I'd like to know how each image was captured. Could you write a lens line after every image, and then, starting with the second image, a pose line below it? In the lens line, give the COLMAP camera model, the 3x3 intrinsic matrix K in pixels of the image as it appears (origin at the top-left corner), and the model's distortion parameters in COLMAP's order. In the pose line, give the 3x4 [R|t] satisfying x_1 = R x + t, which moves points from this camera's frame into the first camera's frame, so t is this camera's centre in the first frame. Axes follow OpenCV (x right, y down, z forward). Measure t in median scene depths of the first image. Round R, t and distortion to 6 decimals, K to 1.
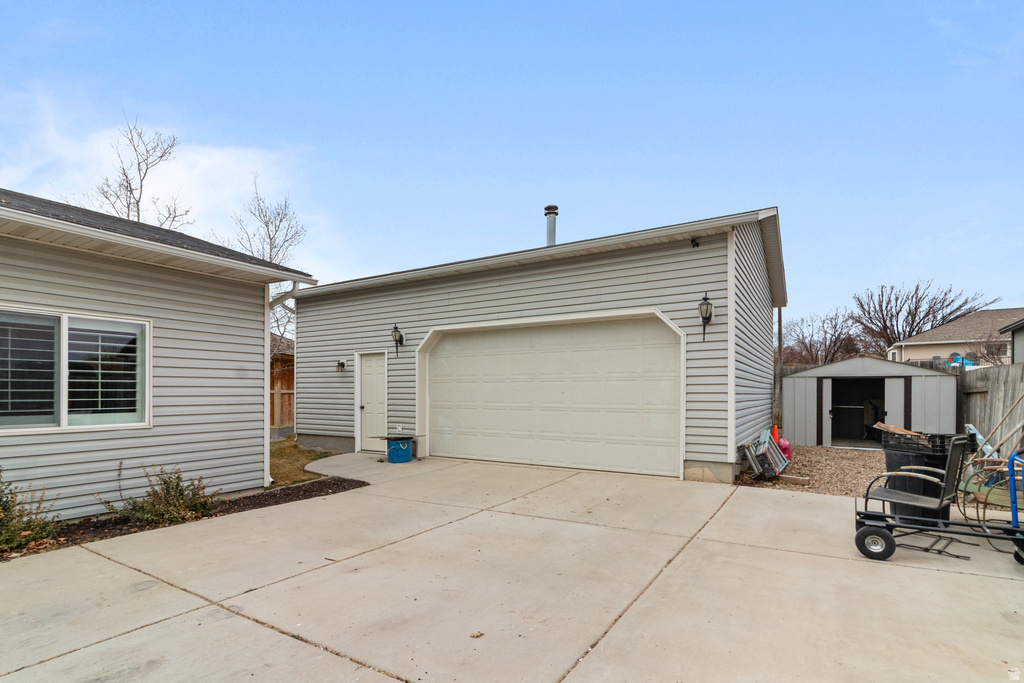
lens RADIAL K [[480.0, 0, 510.9], [0, 480.0, 325.3], [0, 0, 1]] dist [0.001607, 0.000612]
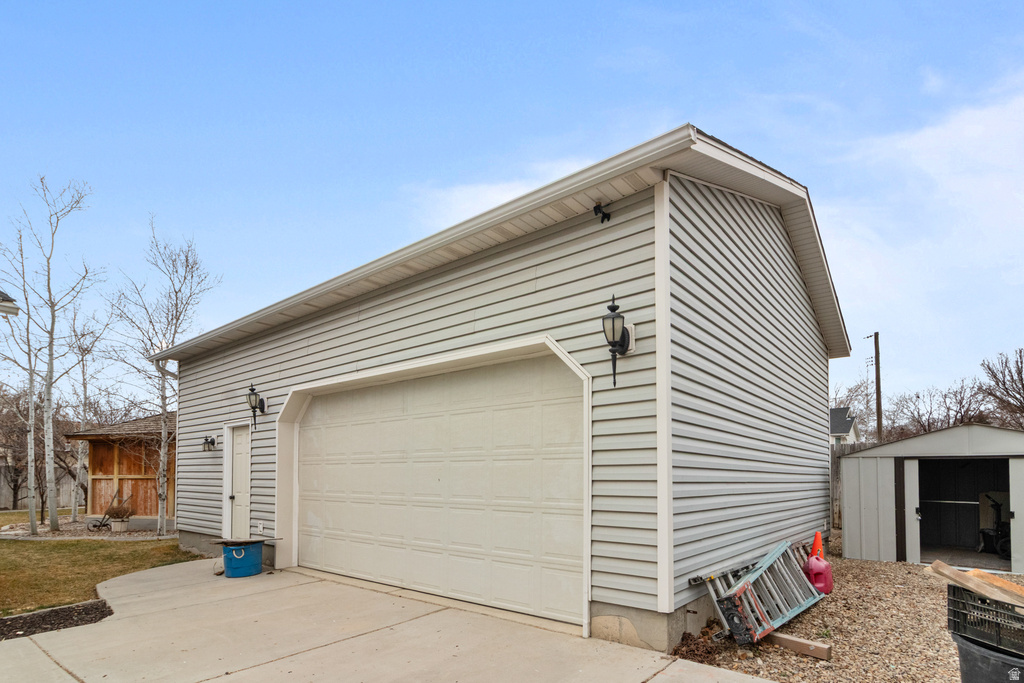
lens RADIAL K [[498.2, 0, 516.0], [0, 498.2, 401.9], [0, 0, 1]] dist [0.002968, 0.000098]
pose [[0.990441, -0.016873, -0.136902, 0.266077], [0.015083, 0.999787, -0.014100, 0.041175], [0.137110, 0.011900, 0.990484, 0.303655]]
